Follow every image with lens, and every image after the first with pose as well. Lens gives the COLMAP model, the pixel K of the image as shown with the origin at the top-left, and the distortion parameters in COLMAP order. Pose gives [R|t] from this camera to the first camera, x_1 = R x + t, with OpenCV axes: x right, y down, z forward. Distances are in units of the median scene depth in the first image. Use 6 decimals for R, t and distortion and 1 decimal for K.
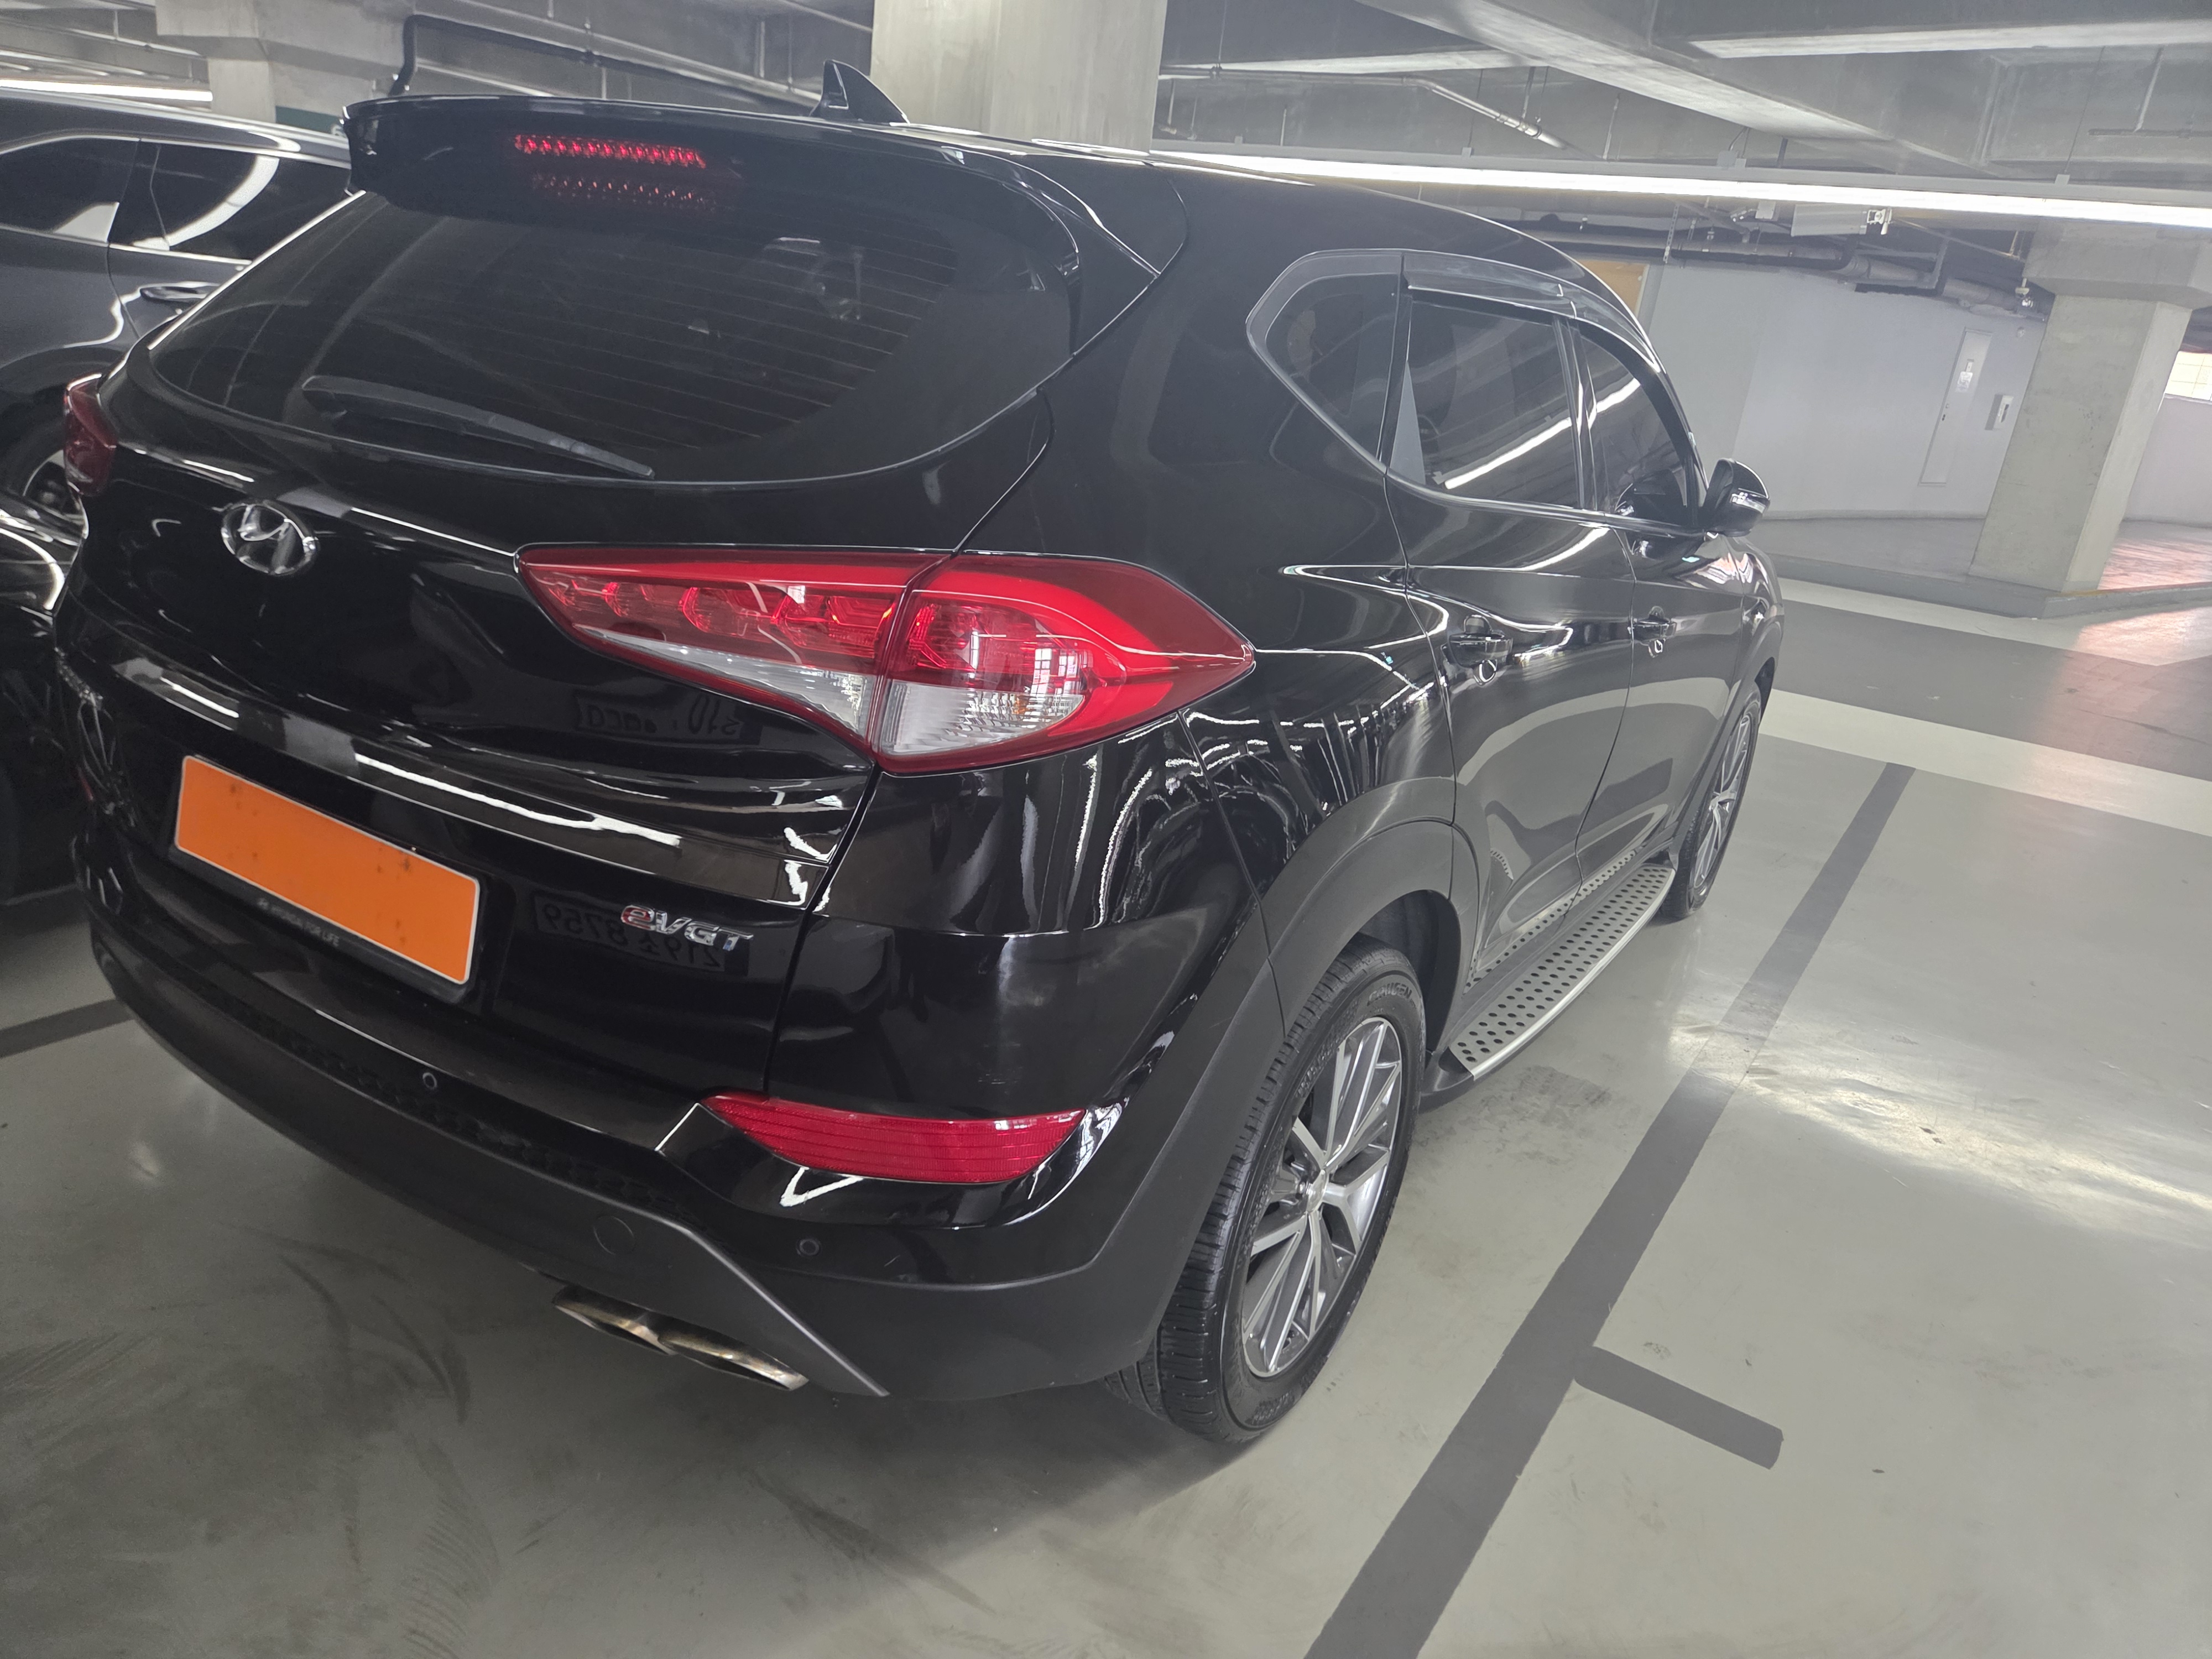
lens RADIAL K [[1509.2, 0, 1097.0], [0, 1509.2, 864.2], [0, 0, 1]] dist [0.052330, -0.041422]
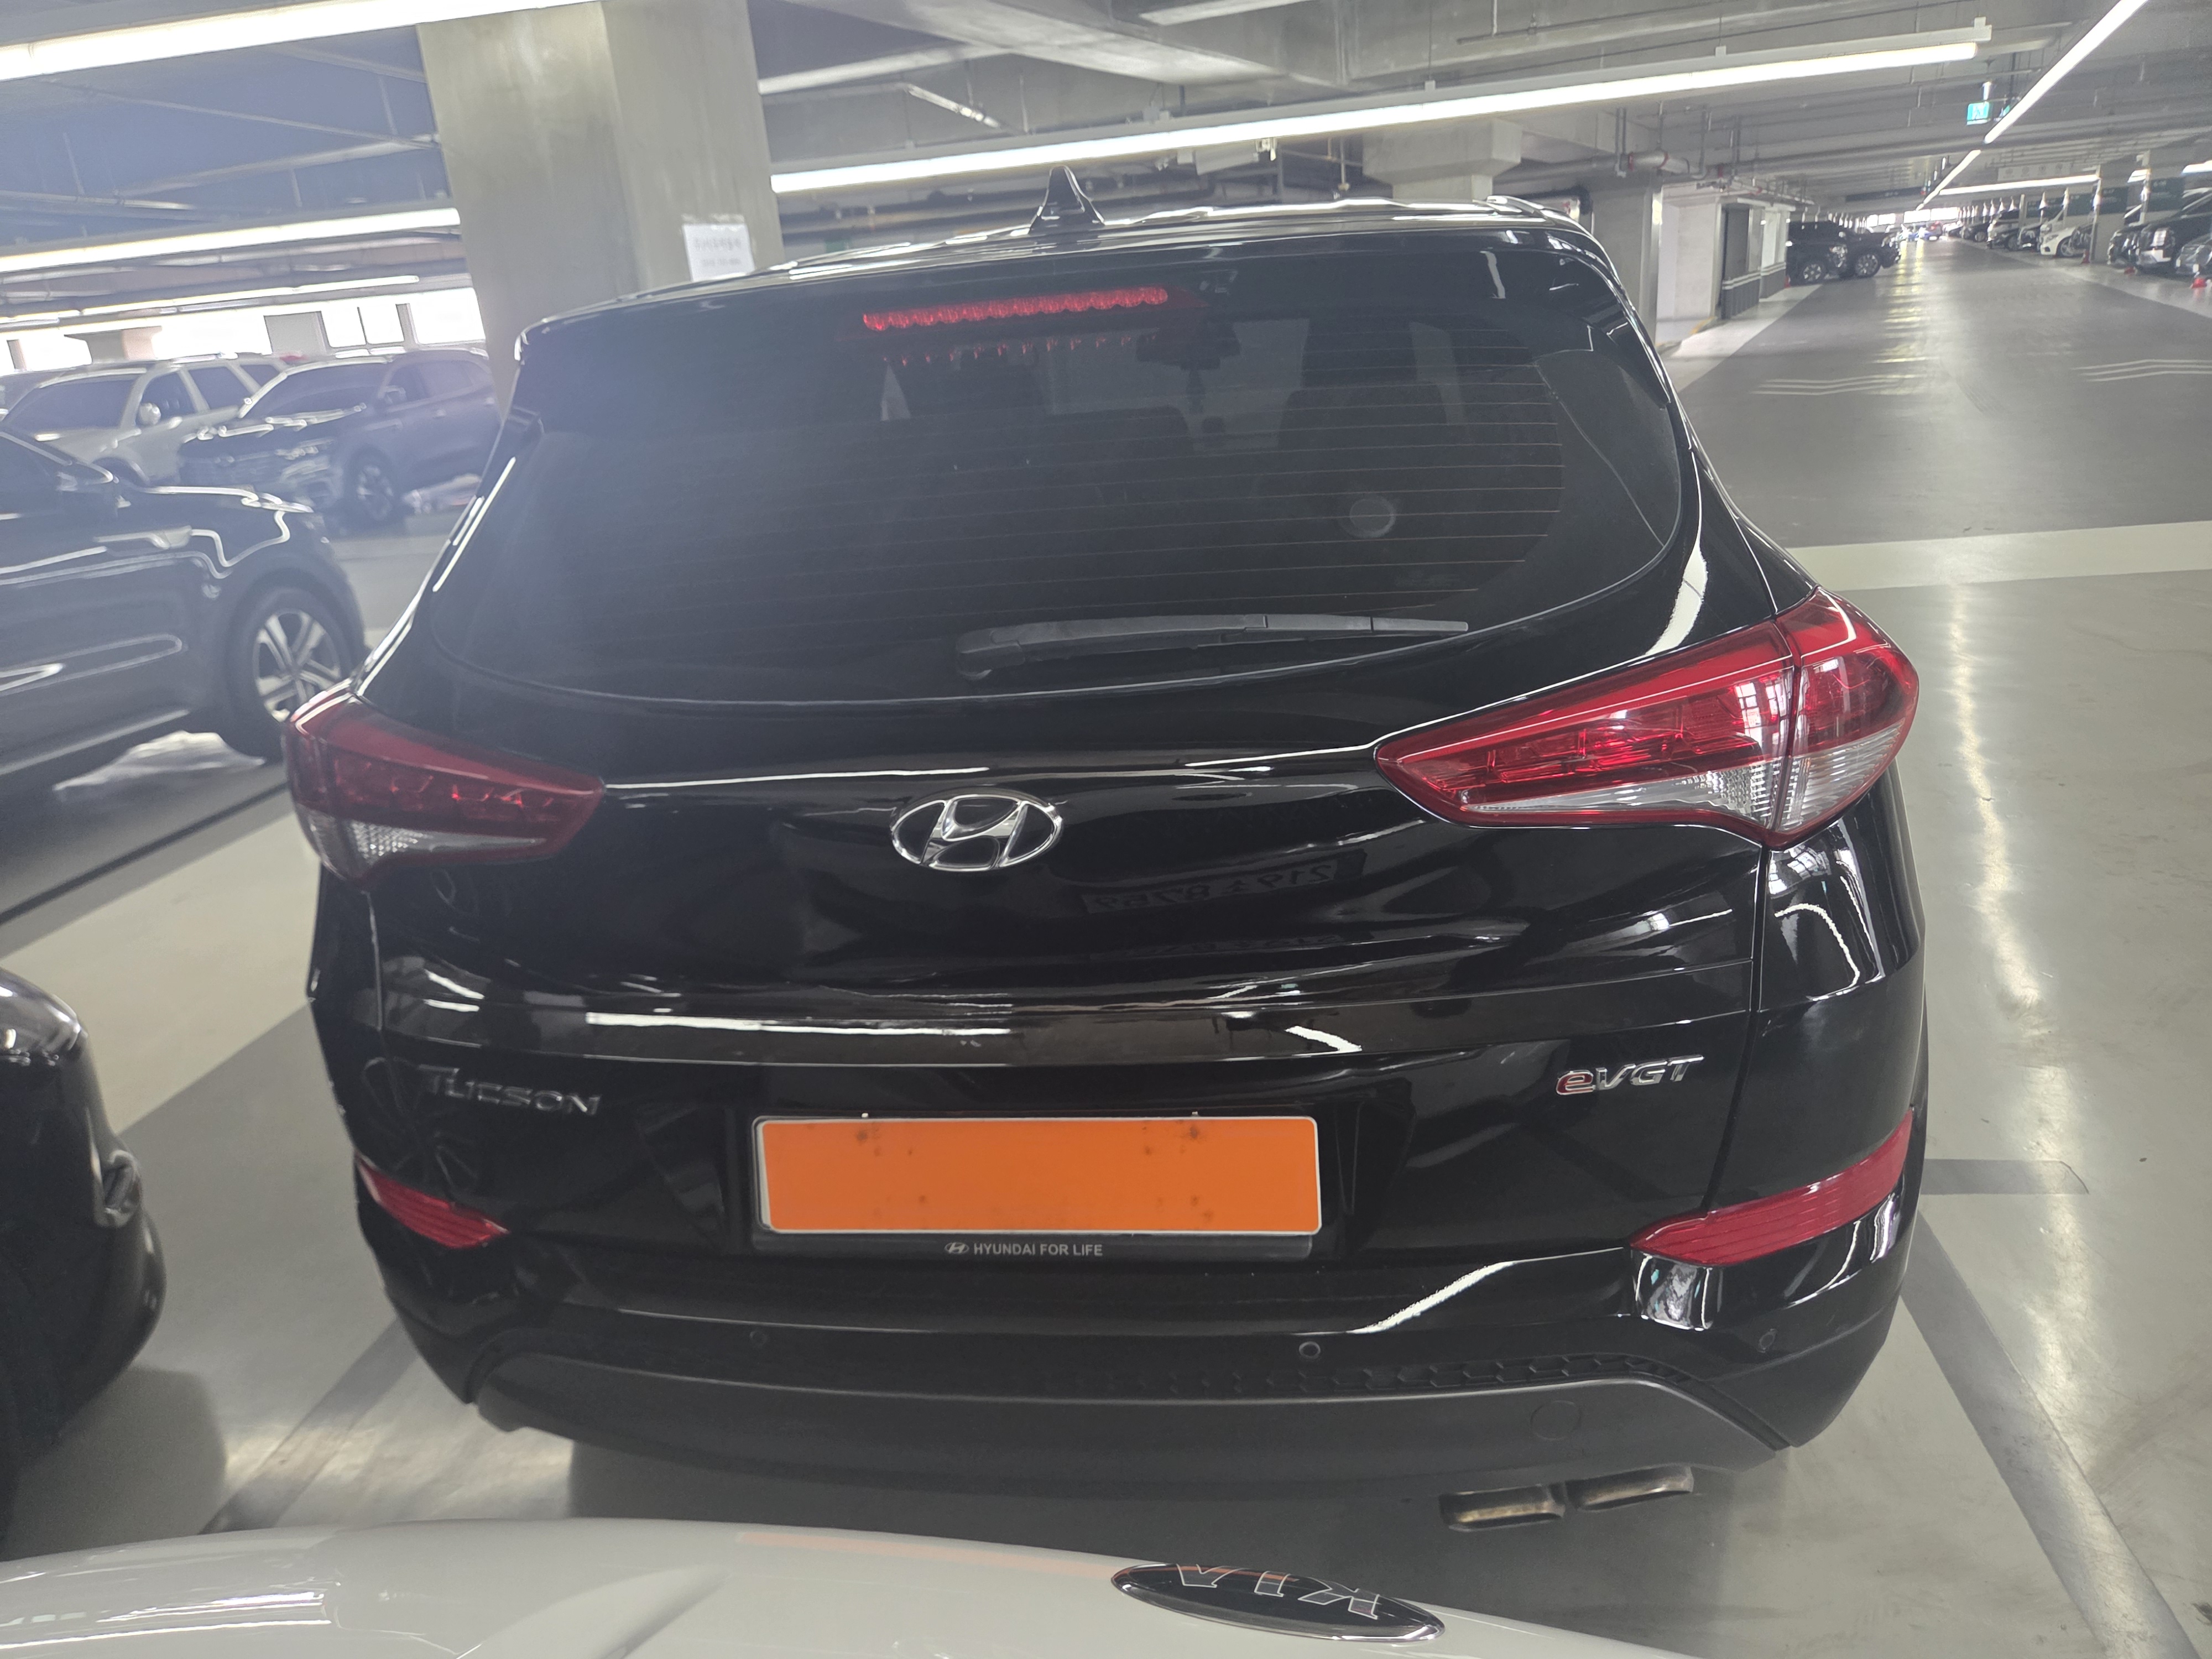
lens RADIAL K [[1509.2, 0, 1119.6], [0, 1509.2, 848.1], [0, 0, 1]] dist [0.052330, -0.041422]
pose [[0.886918, -0.319328, 0.333775, -0.158035], [0.320358, 0.945780, 0.053577, -0.046863], [-0.332786, 0.059409, 0.941129, 0.038785]]
